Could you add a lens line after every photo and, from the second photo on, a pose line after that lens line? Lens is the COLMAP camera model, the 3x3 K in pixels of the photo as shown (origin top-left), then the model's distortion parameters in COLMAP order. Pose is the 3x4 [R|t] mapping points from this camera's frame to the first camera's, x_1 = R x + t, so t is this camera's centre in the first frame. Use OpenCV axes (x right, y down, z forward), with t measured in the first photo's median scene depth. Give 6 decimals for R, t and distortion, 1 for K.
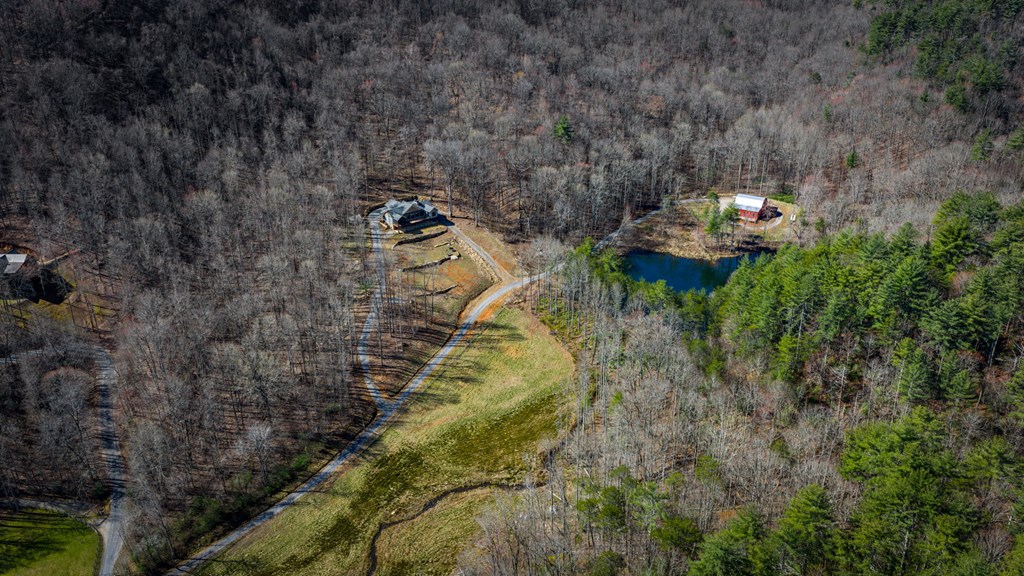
lens RADIAL K [[852.0, 0, 512.0], [0, 852.0, 288.0], [0, 0, 1]] dist [0.027762, -0.064616]
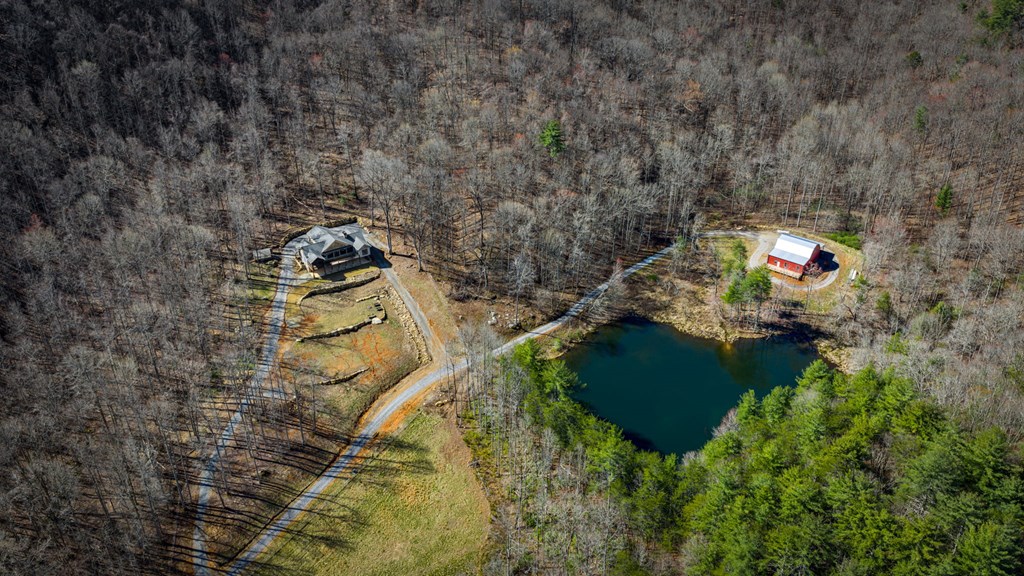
lens RADIAL K [[852.0, 0, 512.0], [0, 852.0, 288.0], [0, 0, 1]] dist [0.027762, -0.064616]
pose [[0.993169, 0.064807, -0.097034, 0.117658], [-0.053843, 0.992290, 0.111631, -0.149125], [0.103521, -0.105644, 0.989001, 0.255347]]
